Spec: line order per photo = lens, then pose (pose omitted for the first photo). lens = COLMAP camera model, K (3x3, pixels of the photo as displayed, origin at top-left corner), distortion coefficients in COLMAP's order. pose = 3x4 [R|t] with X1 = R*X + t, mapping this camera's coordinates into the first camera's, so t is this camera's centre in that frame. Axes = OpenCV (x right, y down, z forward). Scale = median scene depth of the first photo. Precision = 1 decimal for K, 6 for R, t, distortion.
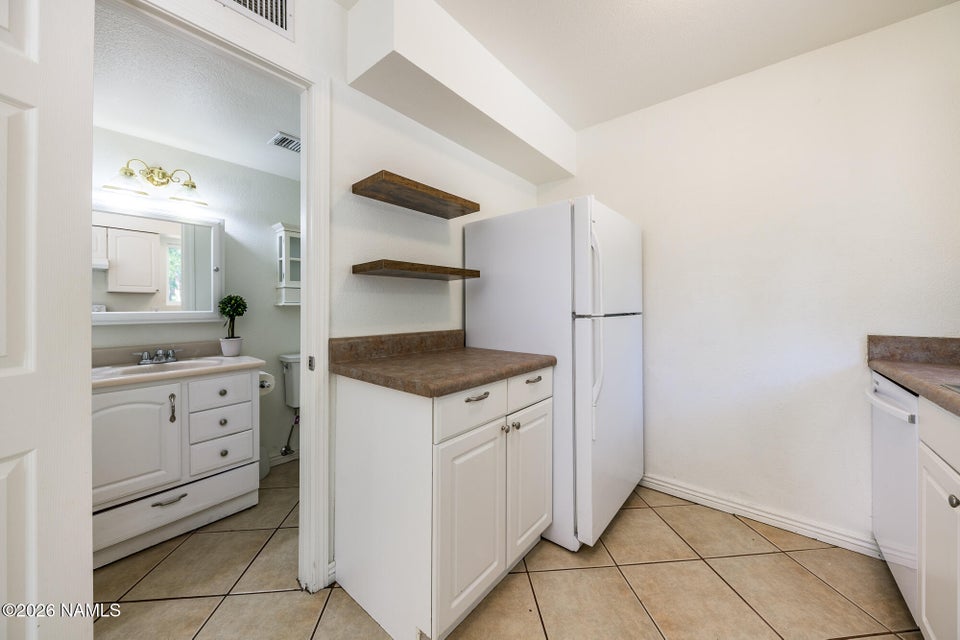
lens RADIAL K [[343.0, 0, 482.4], [0, 343.0, 300.8], [0, 0, 1]] dist [-0.000196, -0.000247]
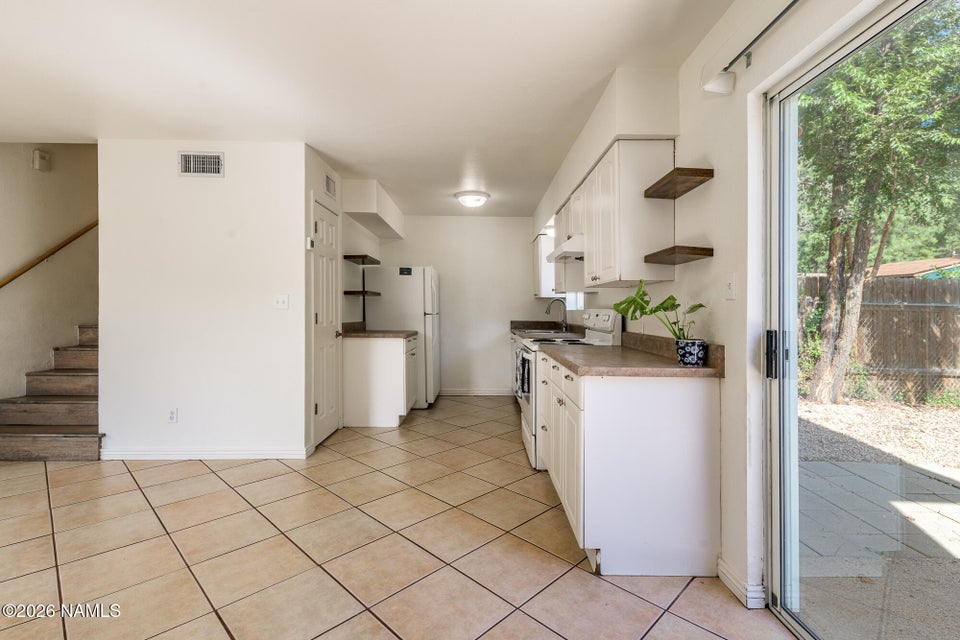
lens RADIAL K [[436.3, 0, 483.5], [0, 436.3, 313.3], [0, 0, 1]] dist [0.006513, 0.000134]
pose [[0.762421, 0.001845, 0.647078, -1.748412], [-0.014191, 0.999803, 0.013869, -0.014156], [-0.646925, -0.019757, 0.762297, -2.016516]]
